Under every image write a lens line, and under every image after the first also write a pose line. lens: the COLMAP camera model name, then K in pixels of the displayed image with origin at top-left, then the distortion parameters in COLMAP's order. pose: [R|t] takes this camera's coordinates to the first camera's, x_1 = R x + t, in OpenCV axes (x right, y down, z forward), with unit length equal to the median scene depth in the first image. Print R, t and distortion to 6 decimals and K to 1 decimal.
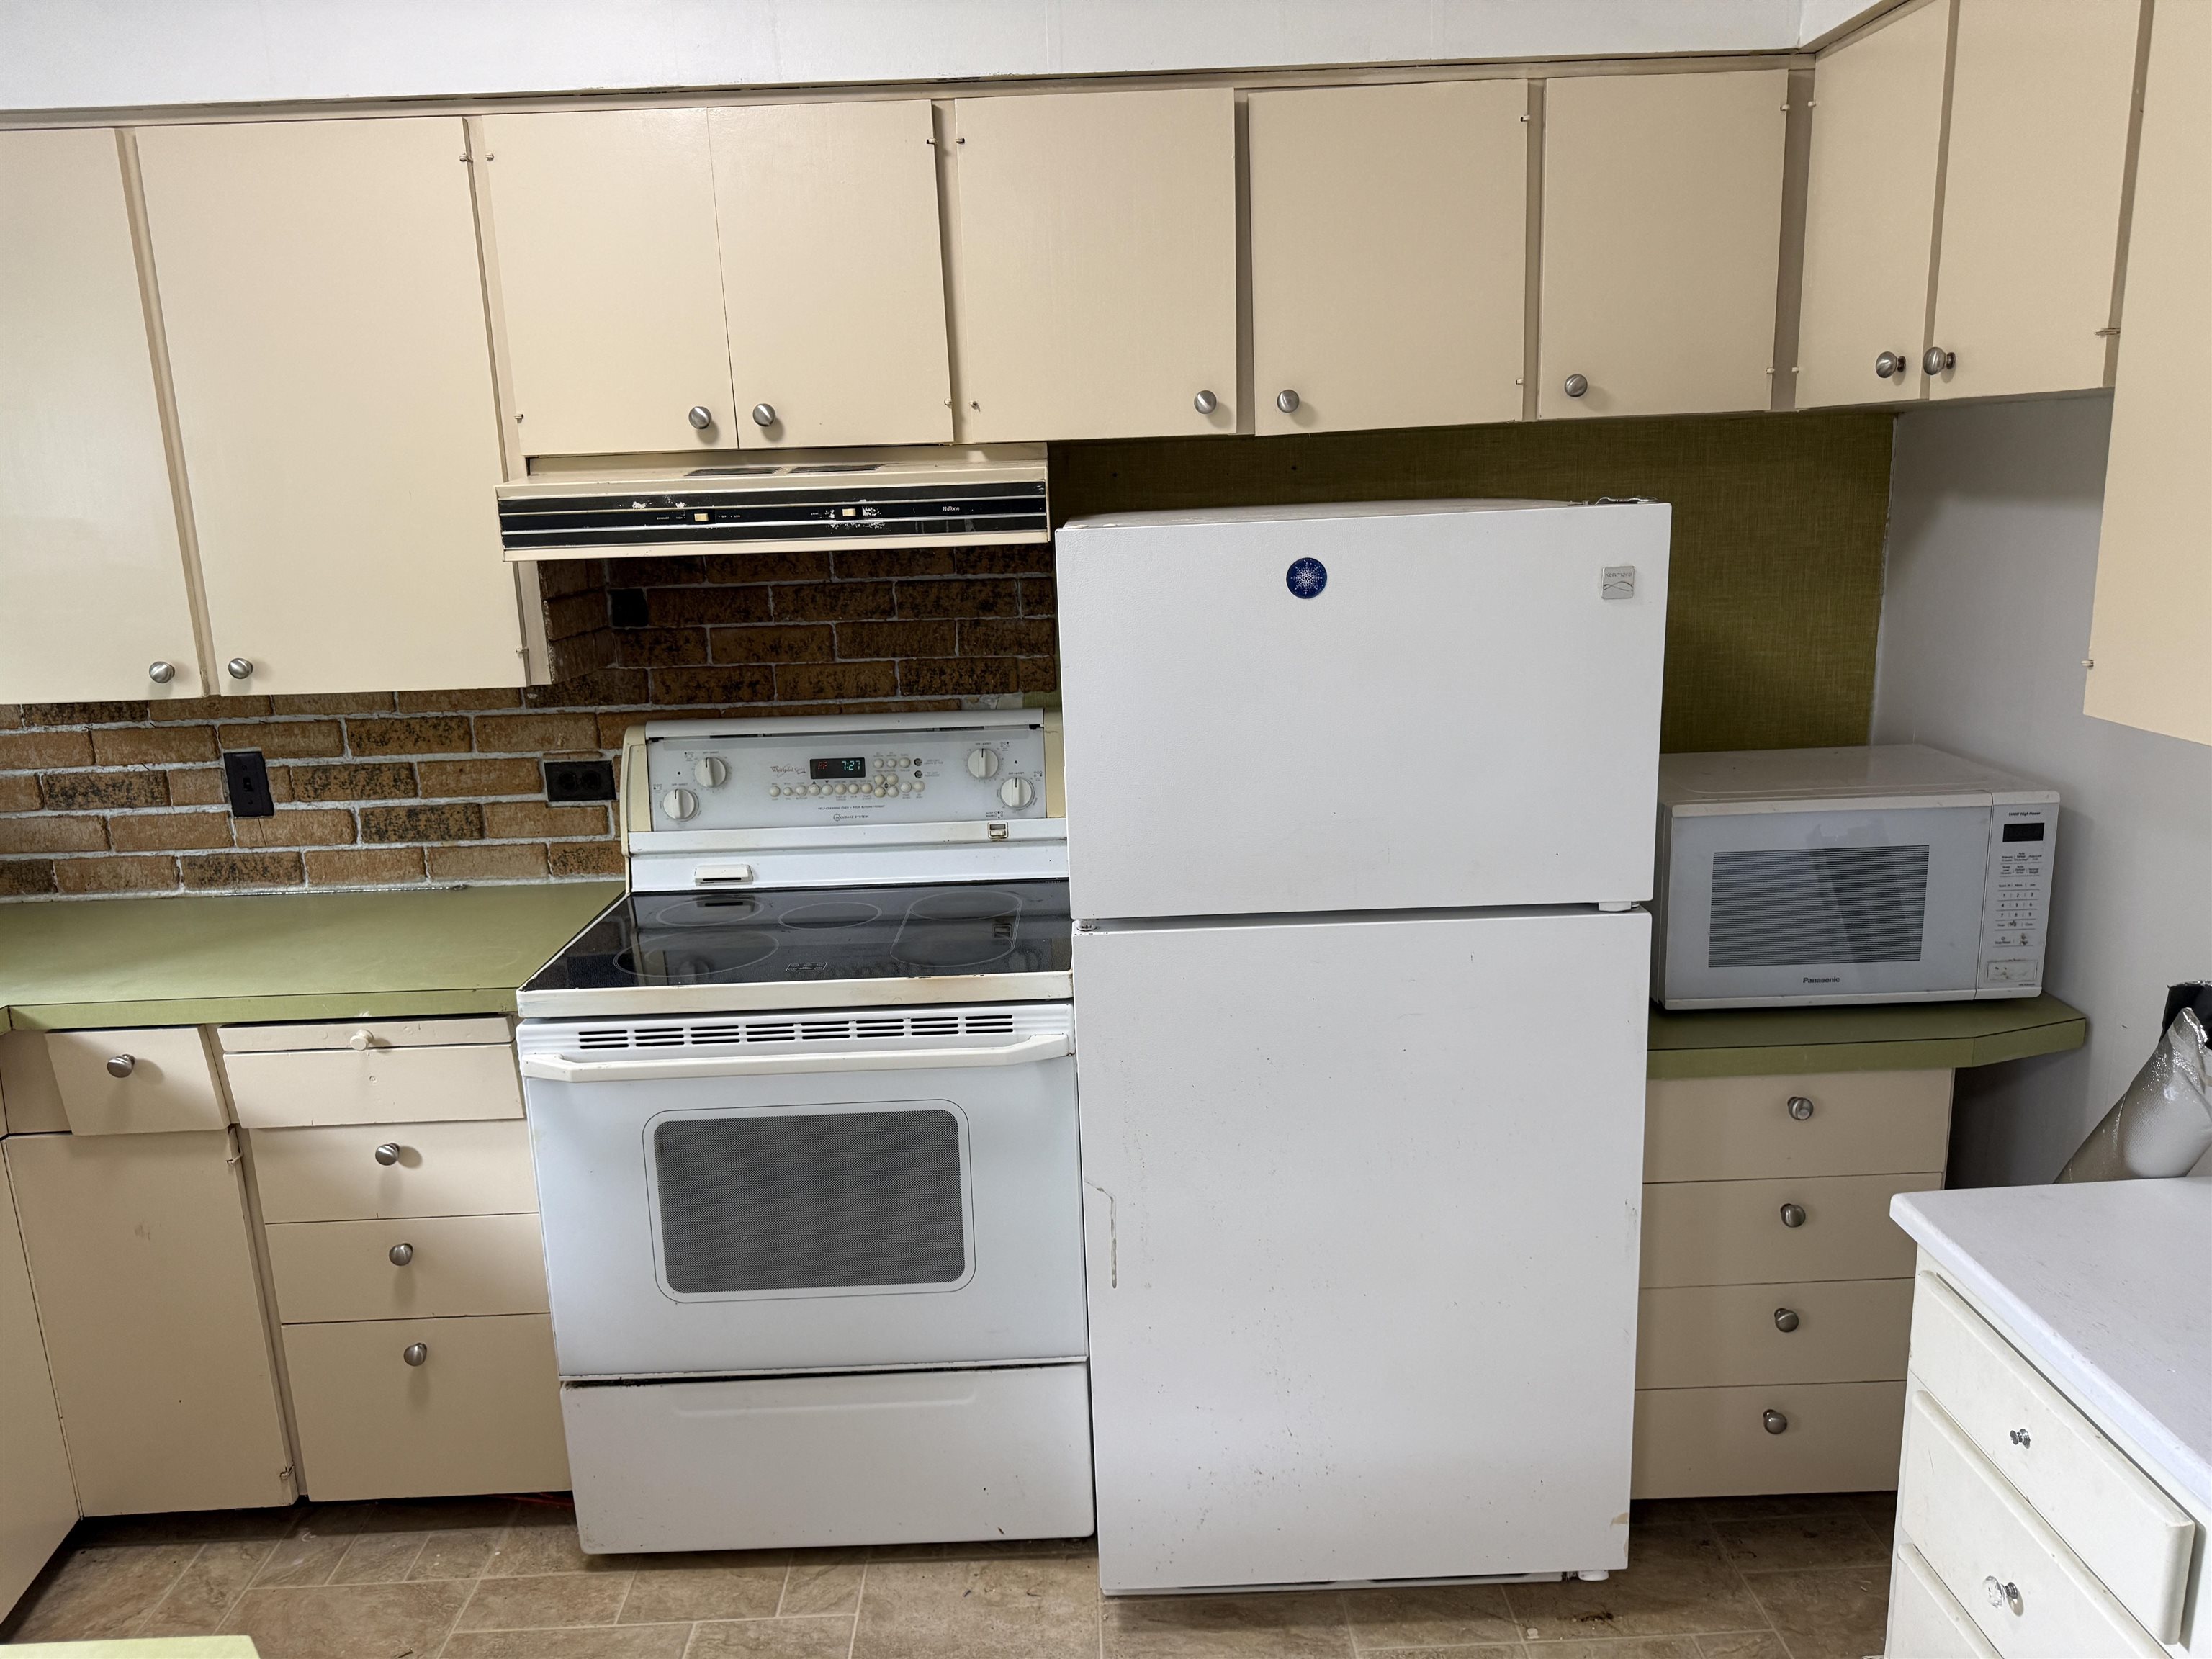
lens RADIAL K [[1542.7, 0, 1106.0], [0, 1542.7, 829.5], [0, 0, 1]] dist [0.037456, -0.047593]
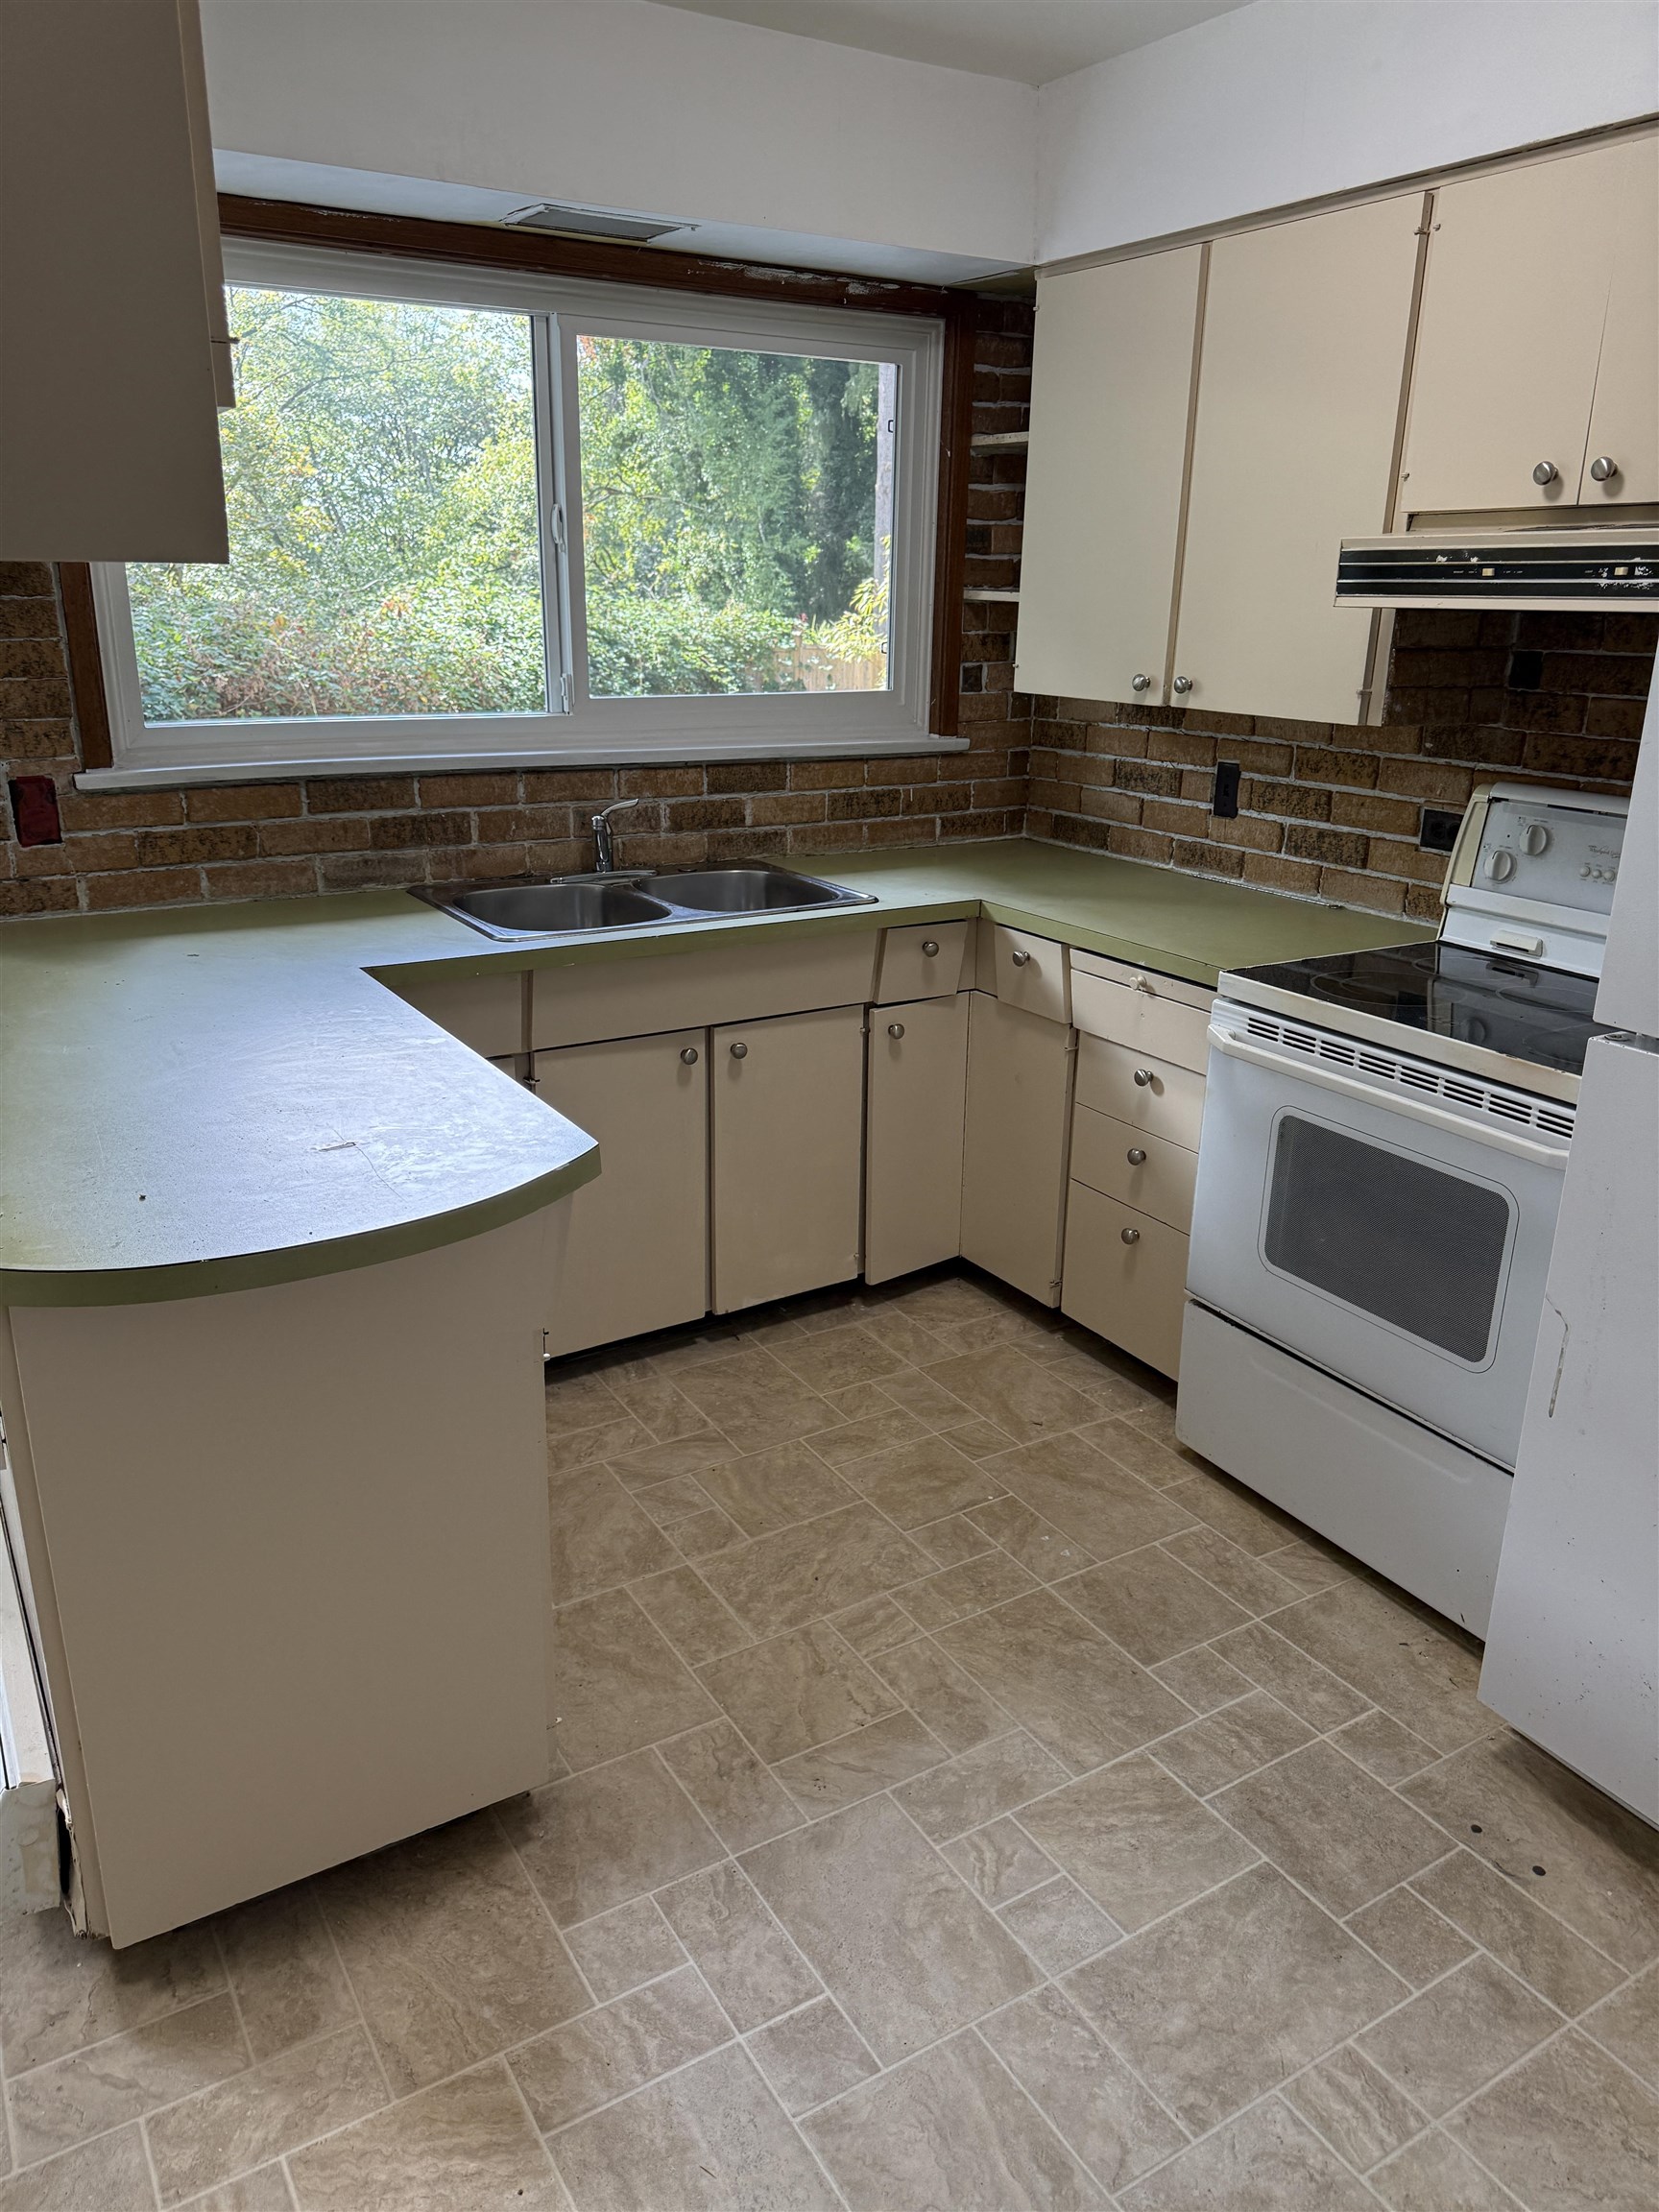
lens RADIAL K [[1530.2, 0, 829.5], [0, 1530.2, 1106.0], [0, 0, 1]] dist [0.060426, -0.102382]
pose [[0.503987, 0.314420, -0.804449, 0.375920], [-0.218536, 0.947501, 0.233419, -0.007517], [0.835607, 0.058161, 0.546240, 0.077199]]
